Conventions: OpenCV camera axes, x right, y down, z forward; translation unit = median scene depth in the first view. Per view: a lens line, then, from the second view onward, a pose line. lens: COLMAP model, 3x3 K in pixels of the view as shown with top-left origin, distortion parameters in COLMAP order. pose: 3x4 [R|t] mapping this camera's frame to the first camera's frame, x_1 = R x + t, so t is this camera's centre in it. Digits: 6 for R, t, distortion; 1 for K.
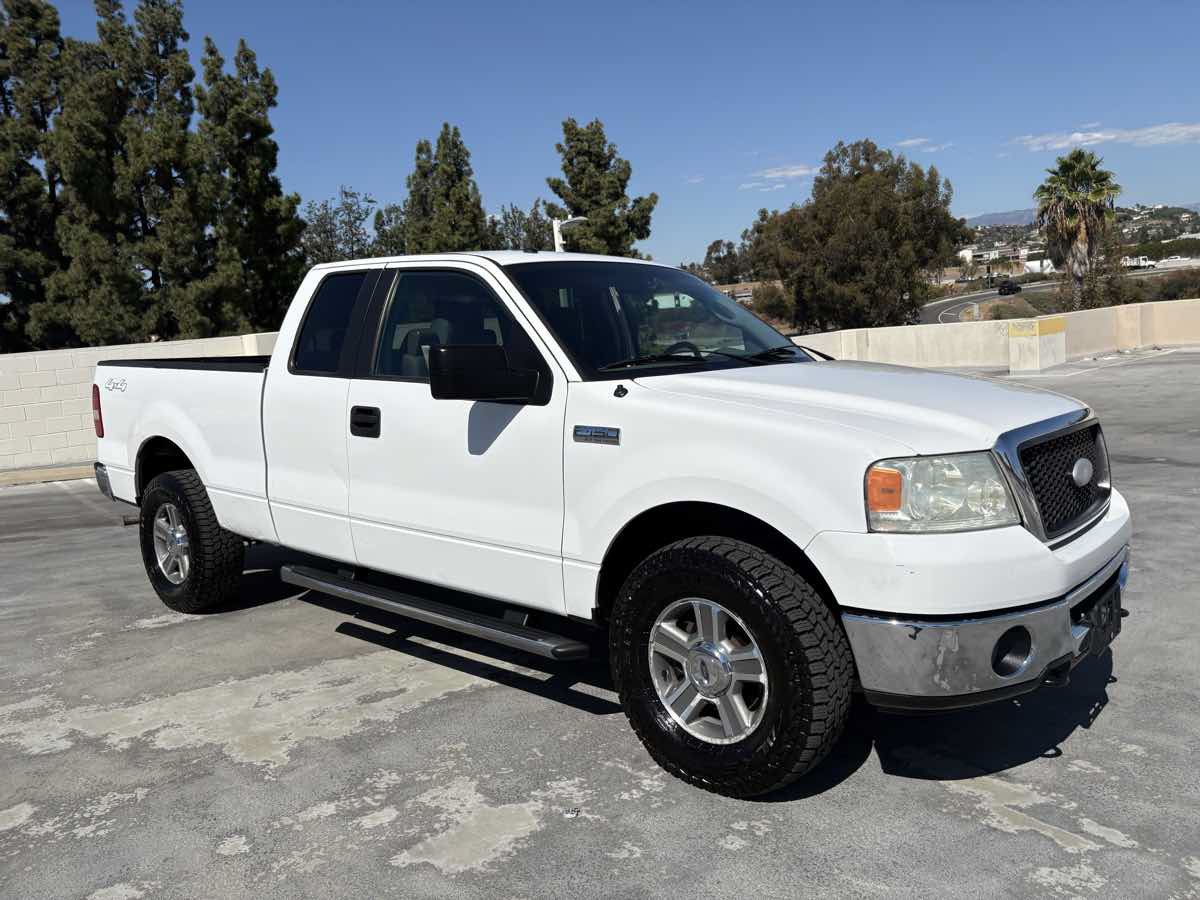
lens RADIAL K [[909.3, 0, 609.5], [0, 909.3, 444.0], [0, 0, 1]] dist [0.034259, -0.035247]
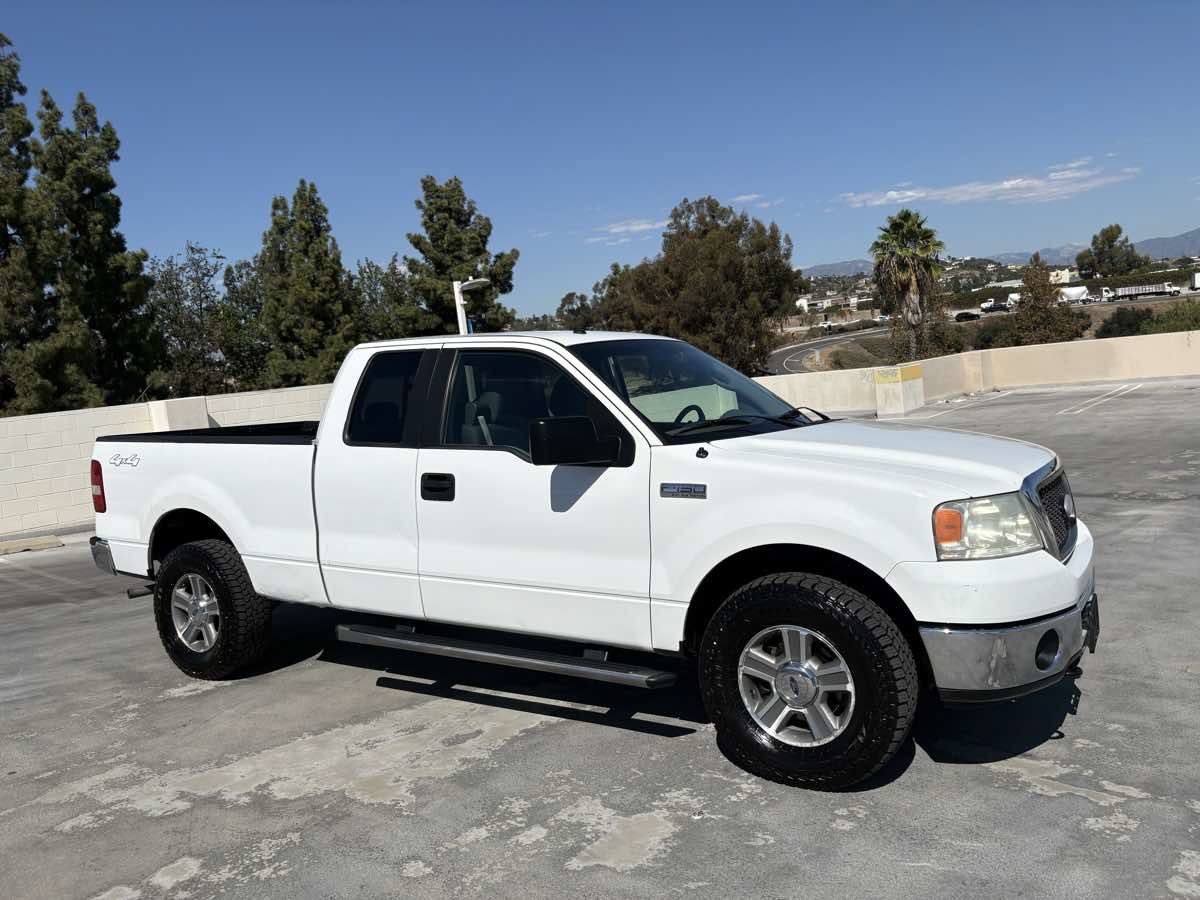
lens RADIAL K [[909.3, 0, 597.1], [0, 909.3, 444.6], [0, 0, 1]] dist [0.034259, -0.035247]
pose [[0.989119, -0.033351, 0.143288, -0.014599], [0.041075, 0.997839, -0.051287, -0.000721], [-0.141268, 0.056614, 0.988351, -0.007585]]
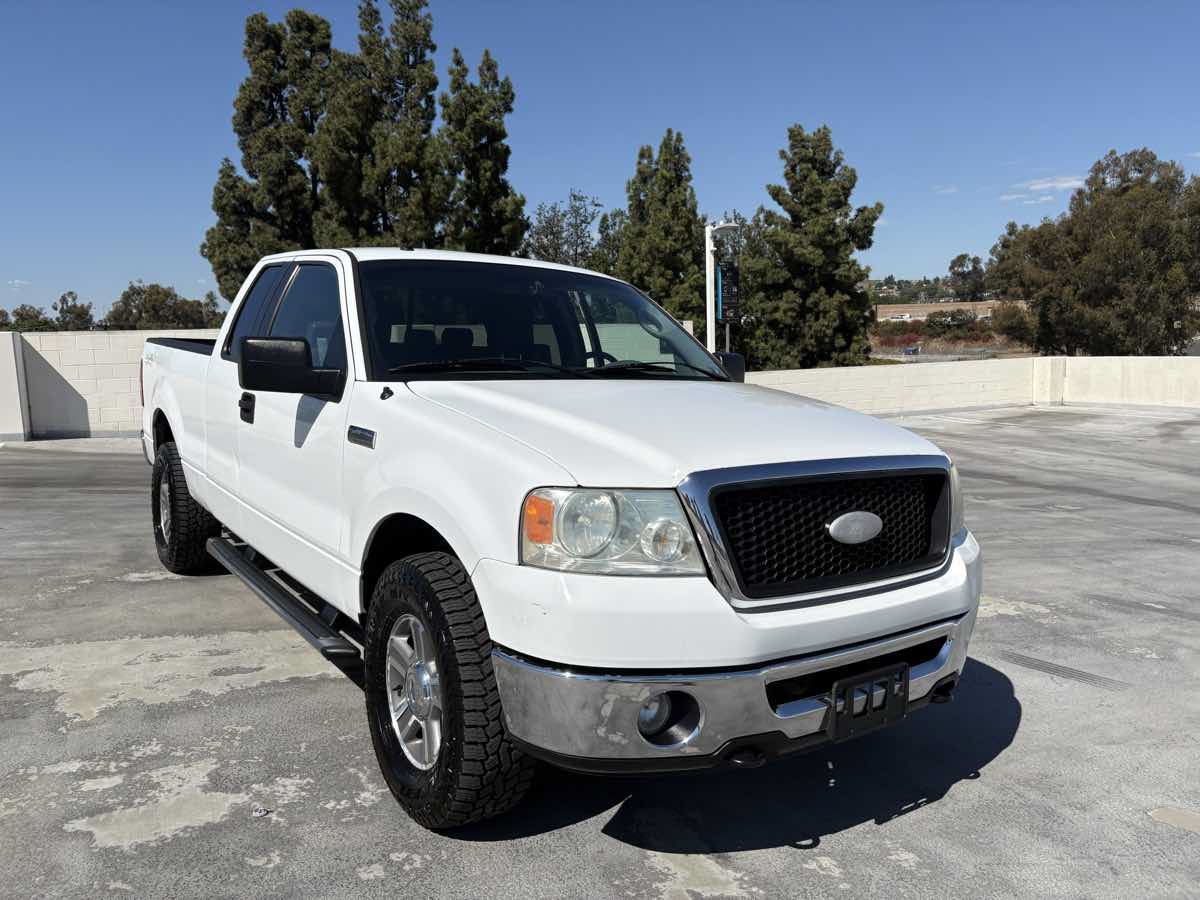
lens RADIAL K [[909.3, 0, 602.0], [0, 909.3, 457.4], [0, 0, 1]] dist [0.034259, -0.035247]
pose [[0.966583, 0.090157, -0.239977, 0.023626], [-0.088449, 0.995920, 0.017902, -0.001375], [0.240612, 0.003922, 0.970613, 0.005539]]
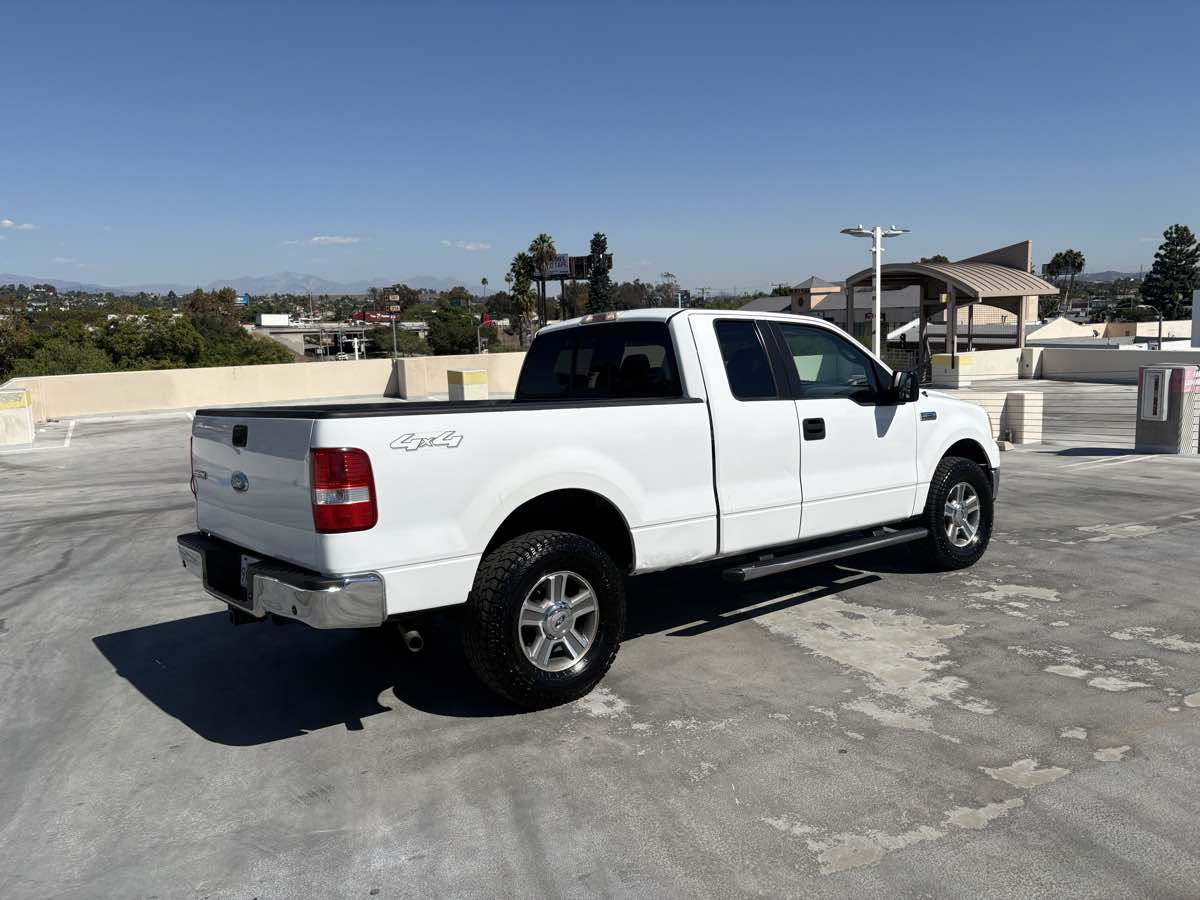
lens RADIAL K [[909.3, 0, 610.1], [0, 909.3, 433.3], [0, 0, 1]] dist [0.034259, -0.035247]
pose [[0.181450, -0.044407, 0.982397, -0.107355], [0.145634, 0.989178, 0.017814, -0.005657], [-0.972557, 0.139838, 0.185953, 0.065954]]
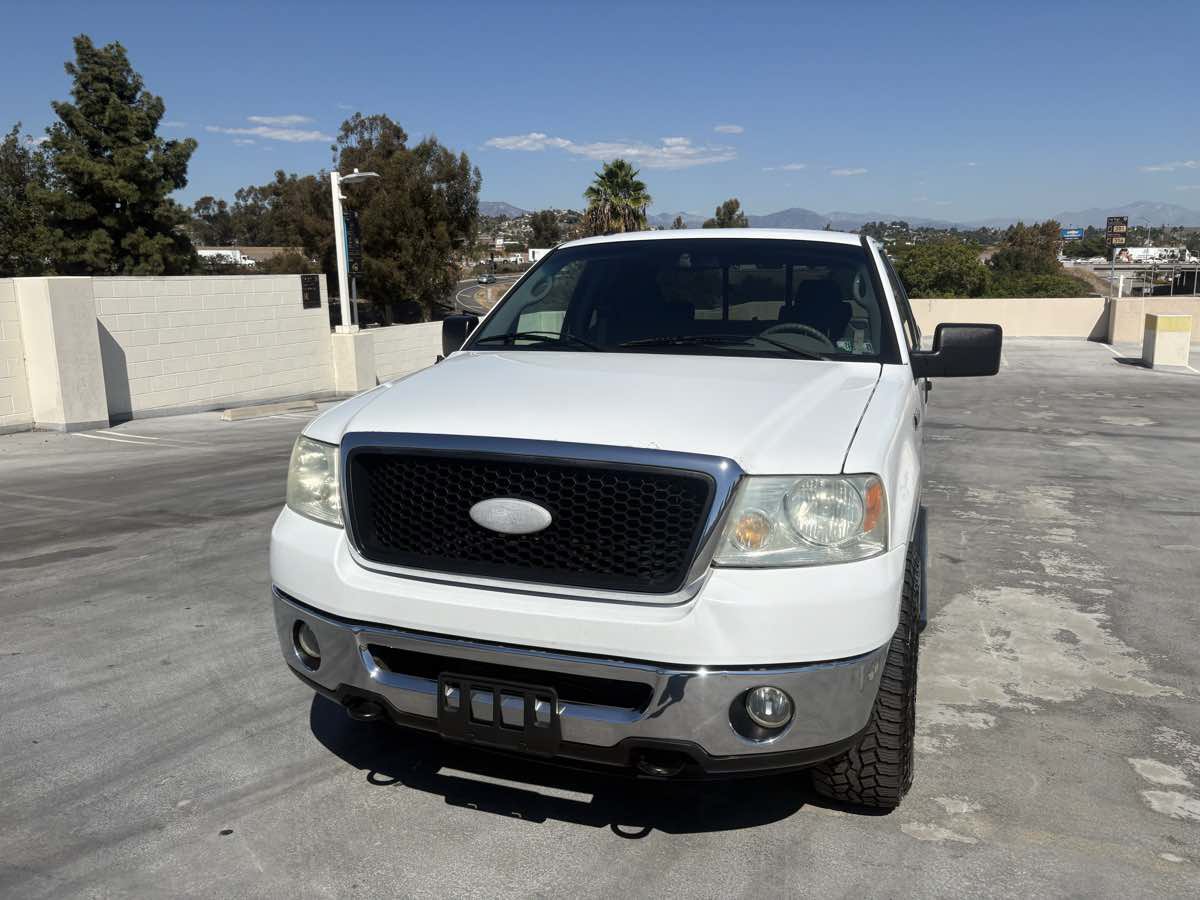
lens RADIAL K [[909.3, 0, 607.4], [0, 909.3, 440.4], [0, 0, 1]] dist [0.034259, -0.035247]
pose [[0.854958, -0.021175, 0.518265, -0.081391], [0.009012, 0.999622, 0.025975, -0.000002], [-0.518619, -0.017537, 0.854825, 0.020731]]
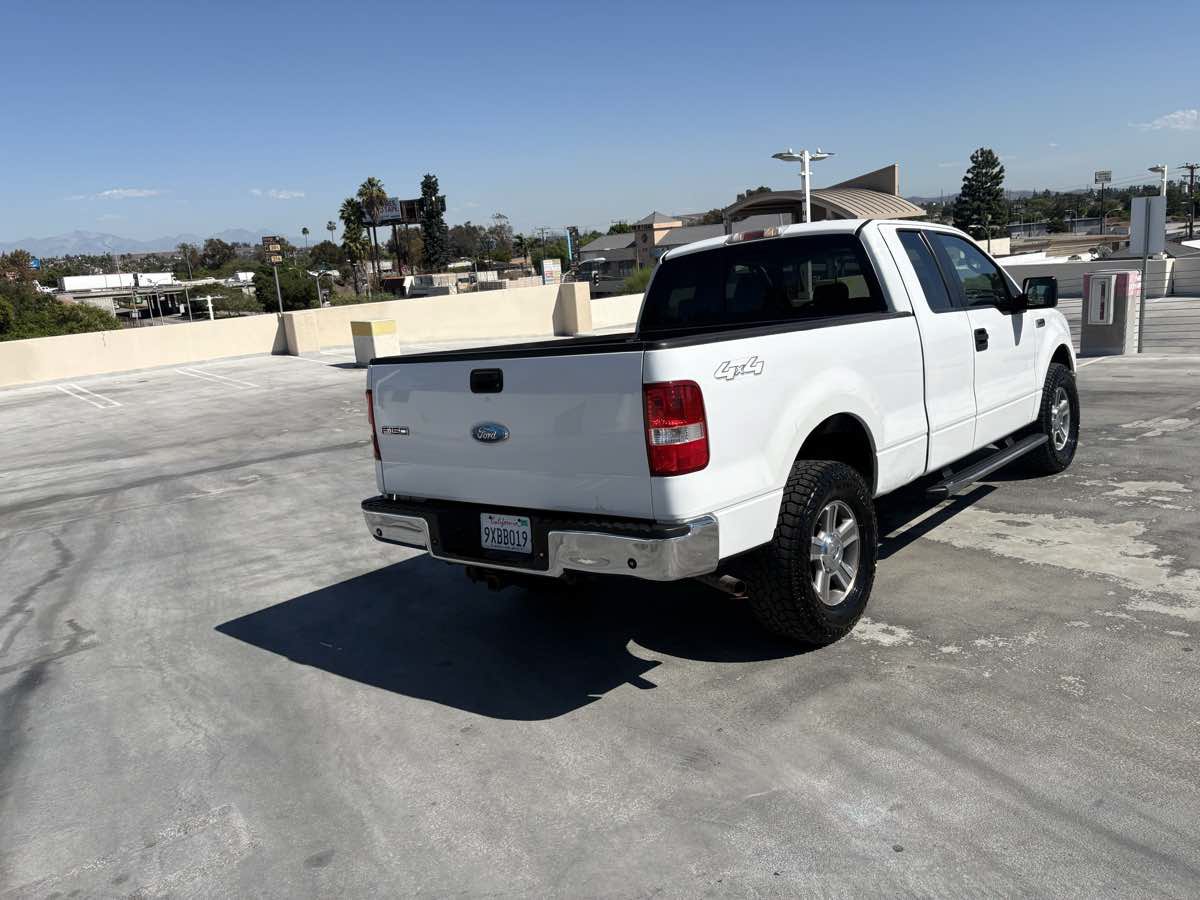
lens RADIAL K [[909.3, 0, 593.6], [0, 909.3, 447.0], [0, 0, 1]] dist [0.034259, -0.035247]
pose [[0.022770, -0.126918, 0.991652, -0.105210], [0.208250, 0.970753, 0.119461, -0.009706], [-0.977810, 0.203792, 0.048535, 0.096923]]
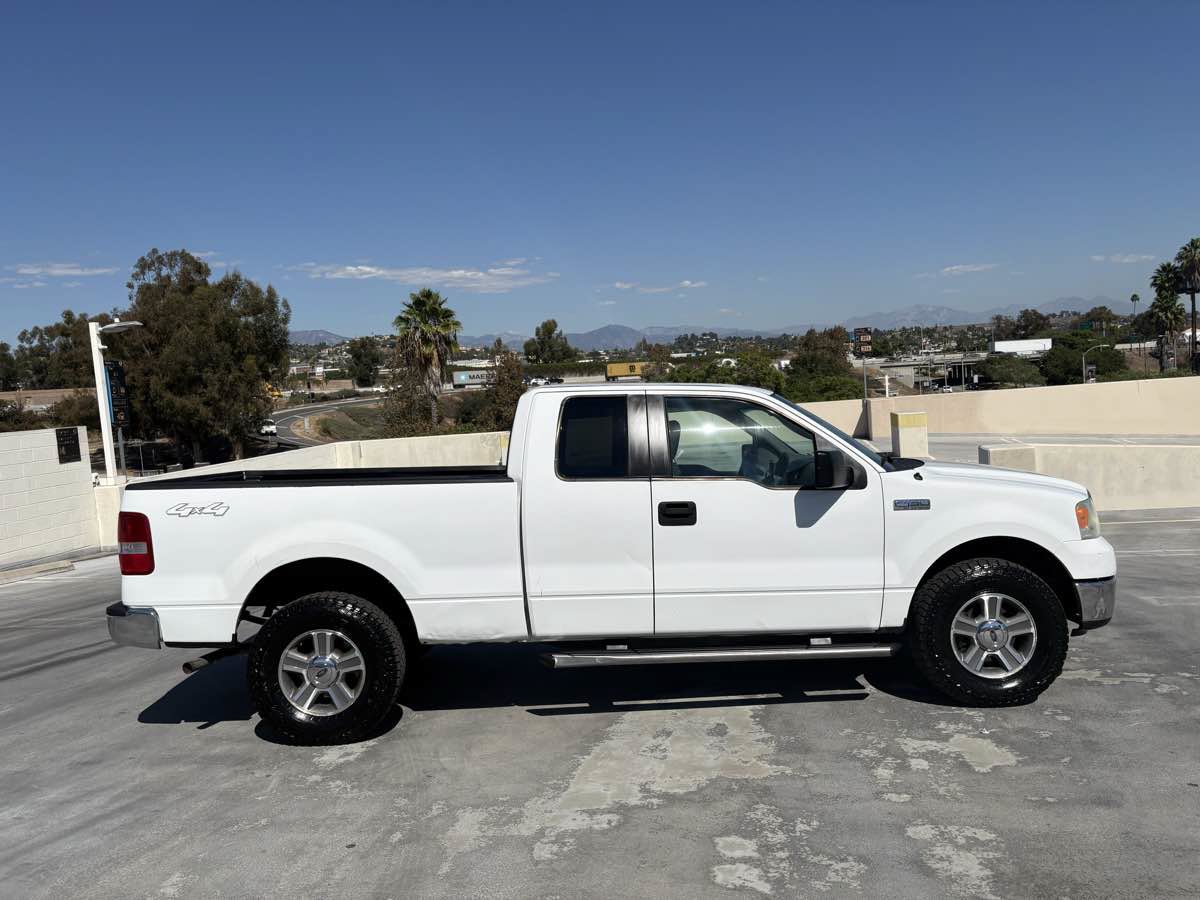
lens RADIAL K [[909.3, 0, 603.5], [0, 909.3, 444.8], [0, 0, 1]] dist [0.034259, -0.035247]
pose [[0.749850, -0.012171, 0.661496, -0.074329], [0.092509, 0.991938, -0.086613, -0.001256], [-0.655109, 0.126141, 0.744930, 0.007172]]
